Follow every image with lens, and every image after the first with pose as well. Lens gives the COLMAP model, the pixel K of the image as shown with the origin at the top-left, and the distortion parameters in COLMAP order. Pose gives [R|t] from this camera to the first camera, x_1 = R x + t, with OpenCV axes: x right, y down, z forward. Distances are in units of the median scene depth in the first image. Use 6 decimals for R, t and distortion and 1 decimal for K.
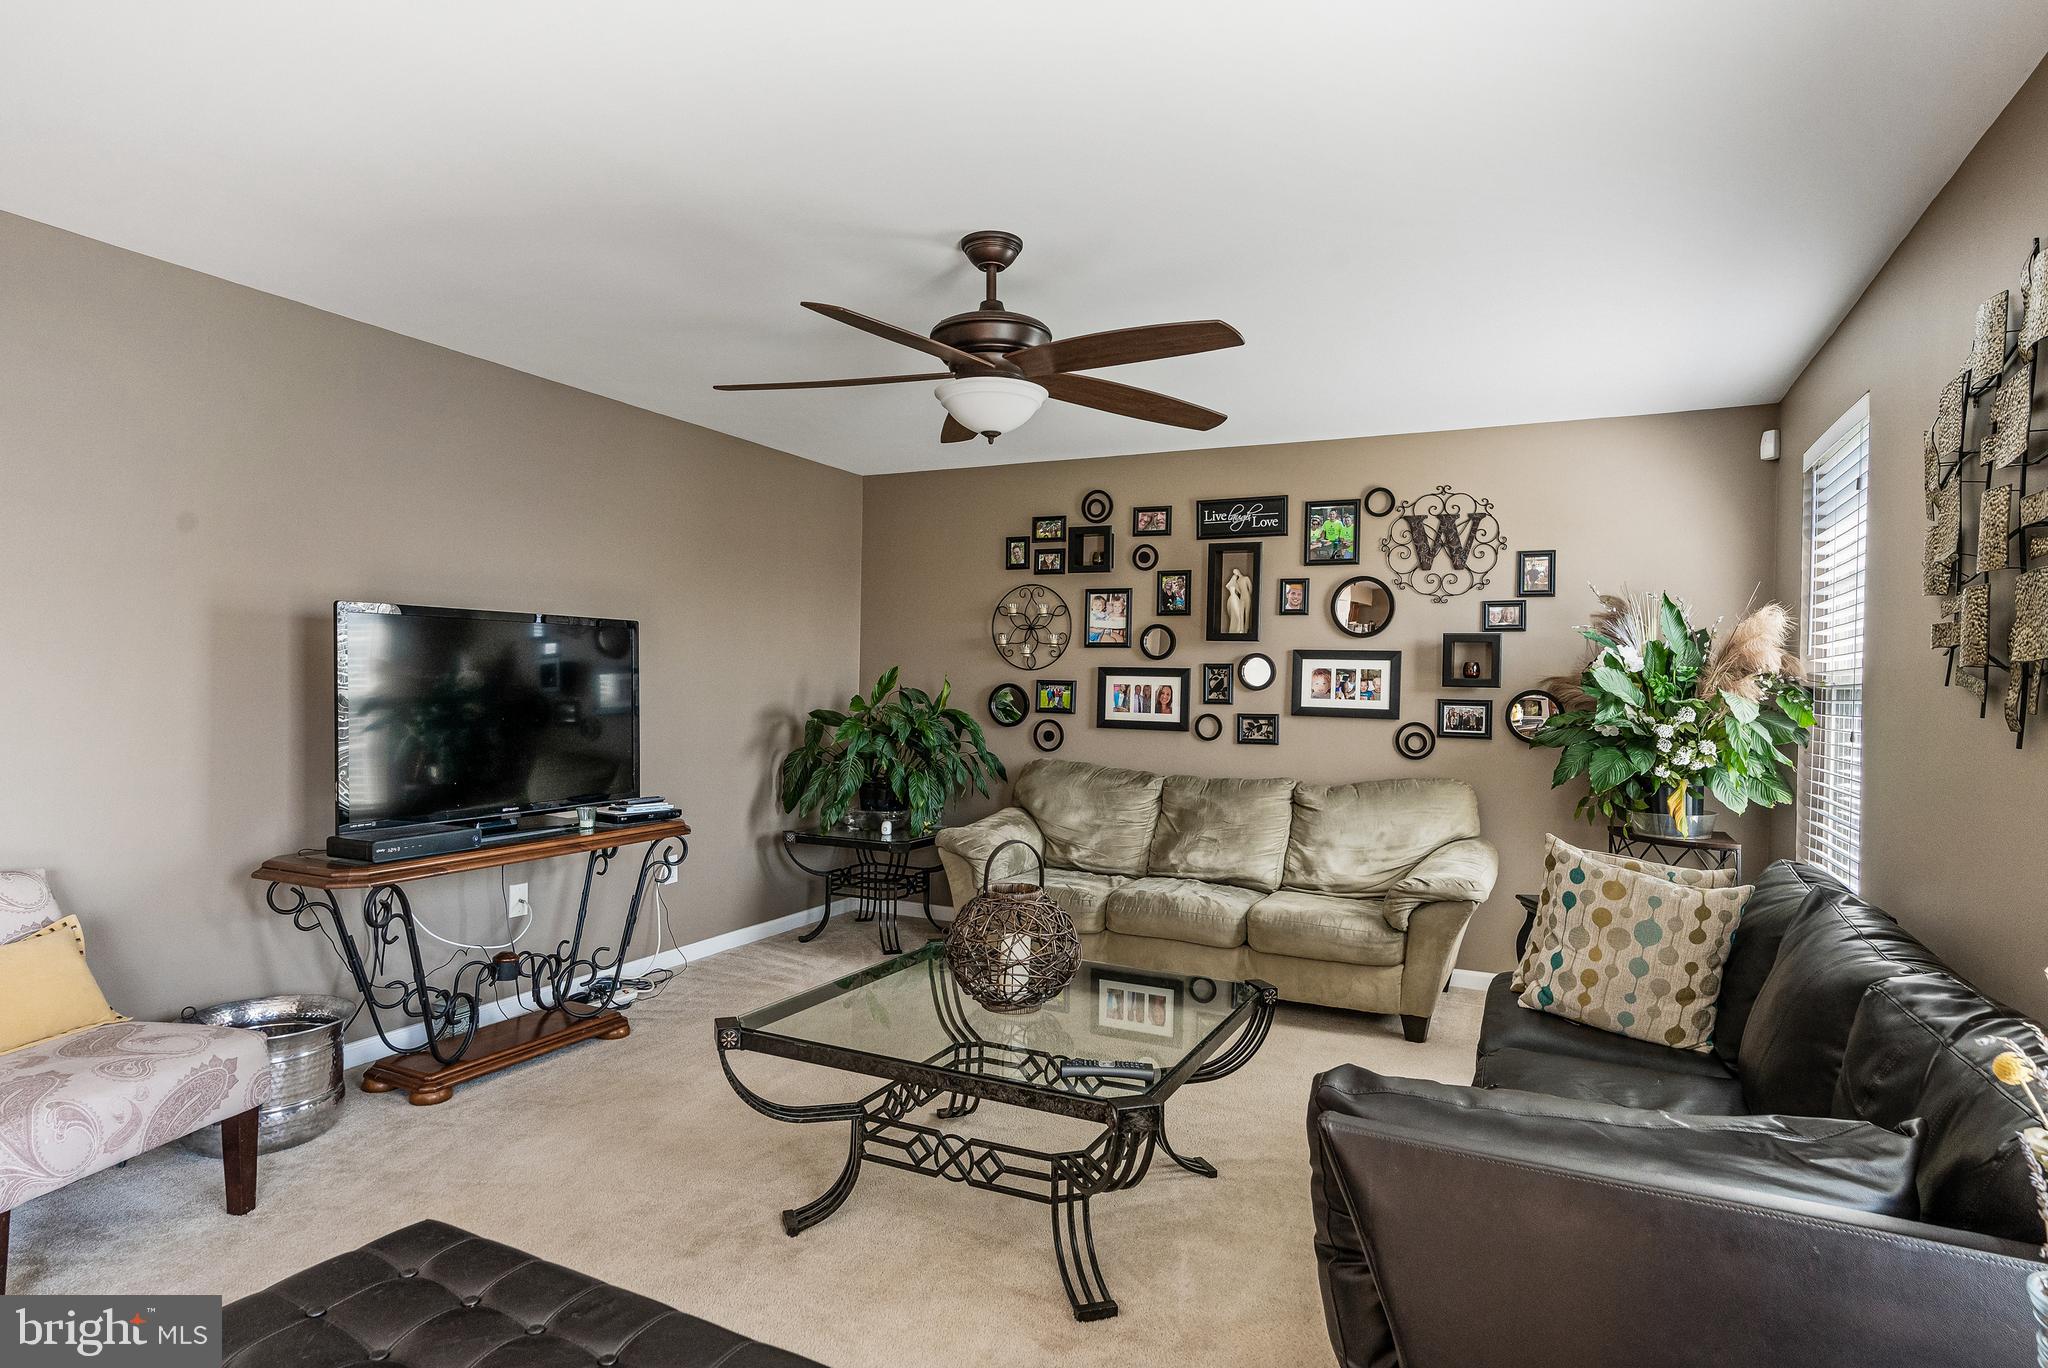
lens RADIAL K [[1154.6, 0, 954.7], [0, 1154.6, 679.8], [0, 0, 1]] dist [-0.001133, -0.003523]
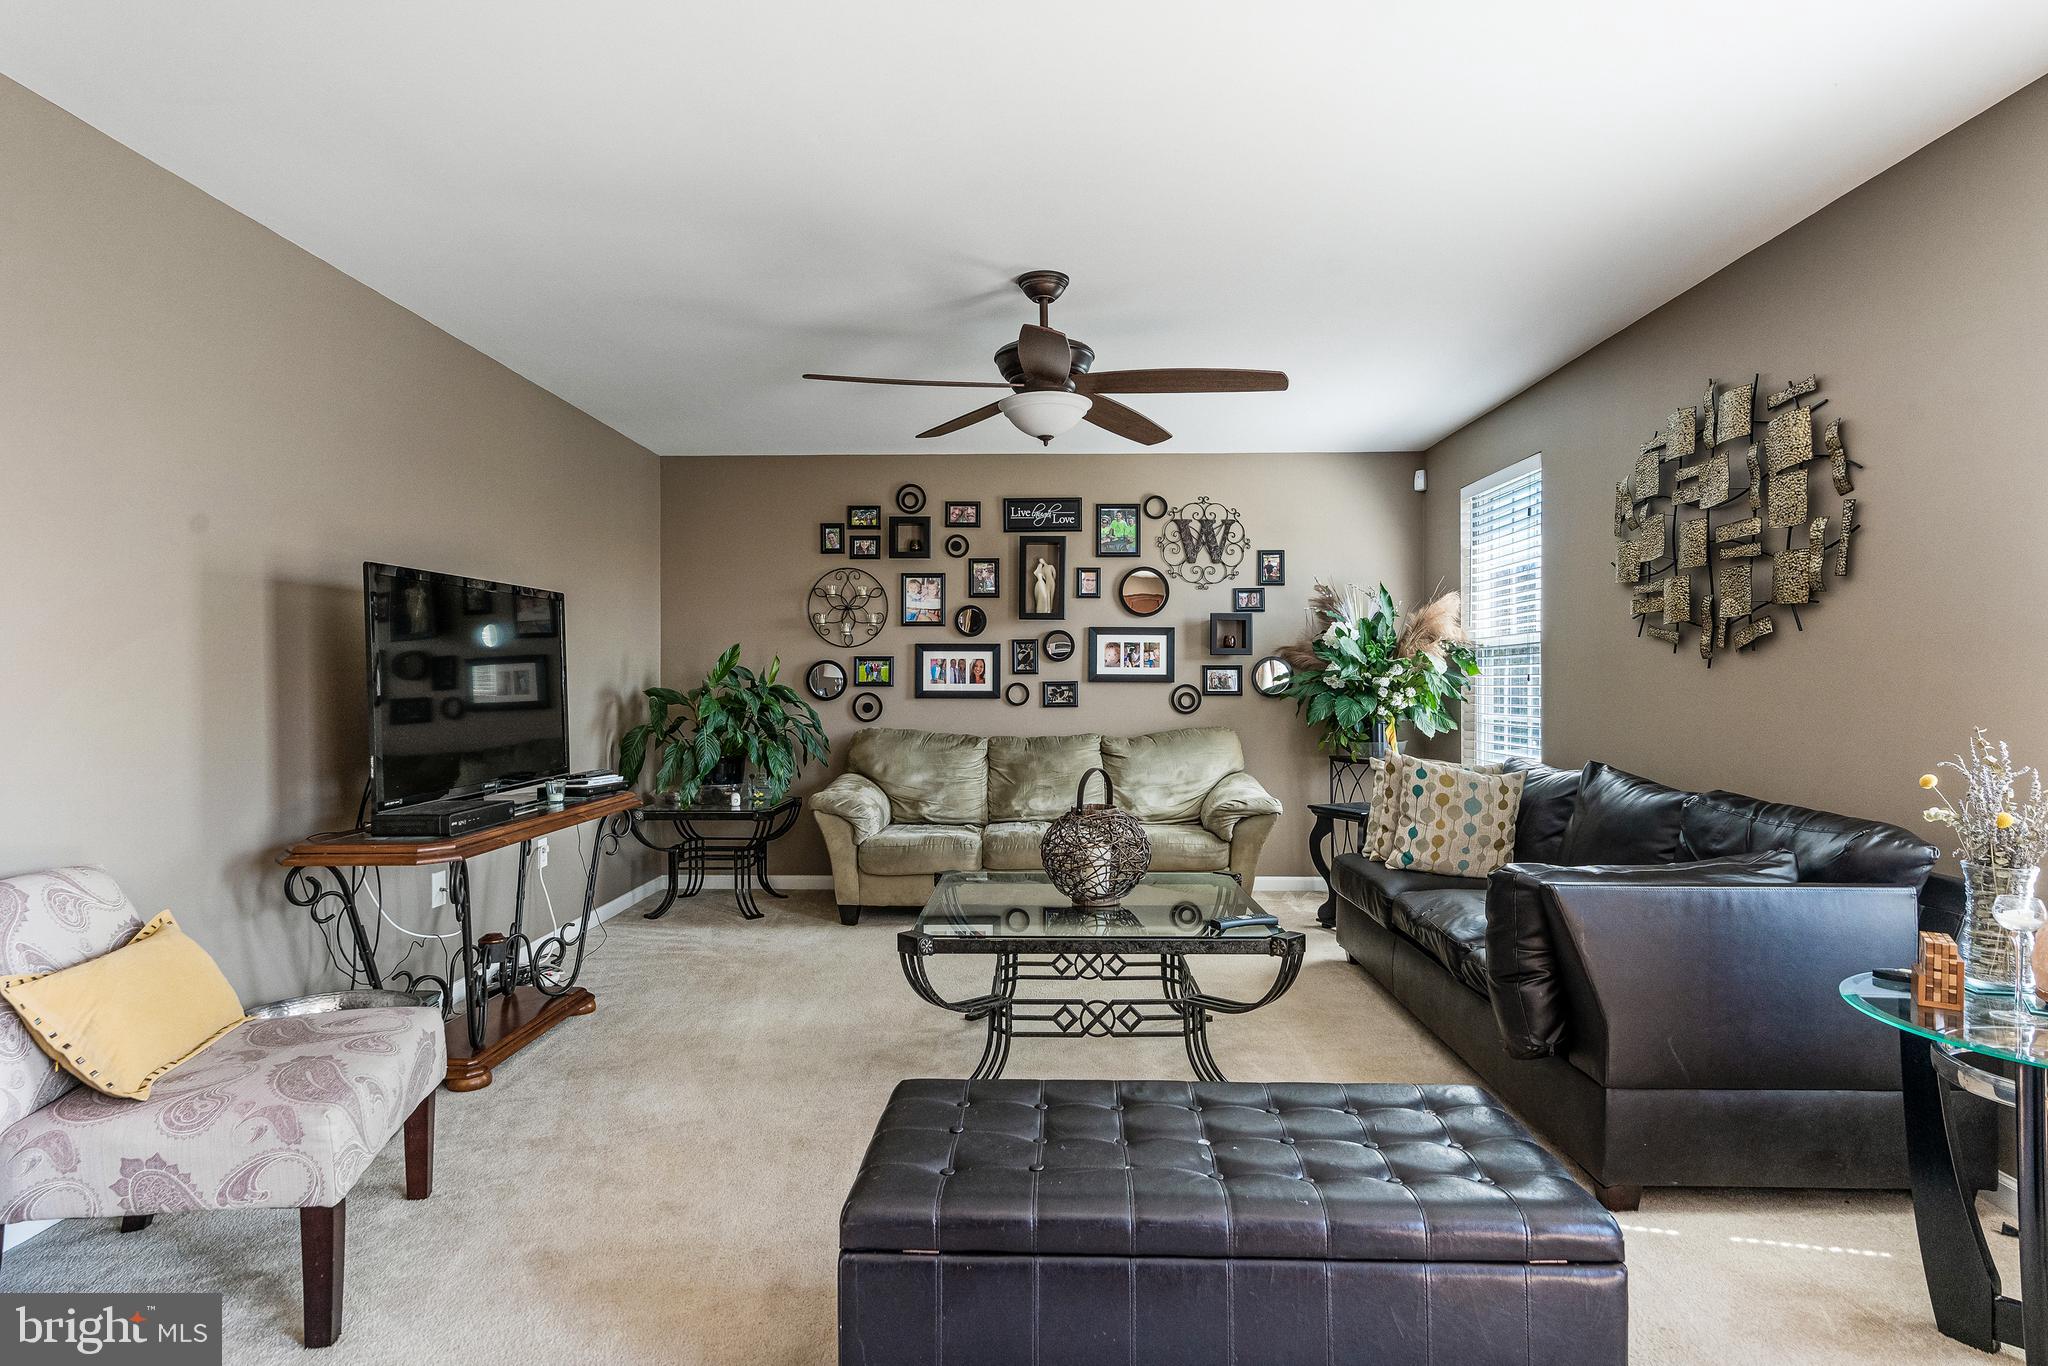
lens RADIAL K [[1154.6, 0, 1021.9], [0, 1154.6, 676.0], [0, 0, 1]] dist [-0.001133, -0.003523]
pose [[0.895751, -0.017748, 0.444202, -0.382311], [0.016894, 0.999840, 0.005882, 0.021076], [-0.444236, 0.002235, 0.895907, -0.052506]]
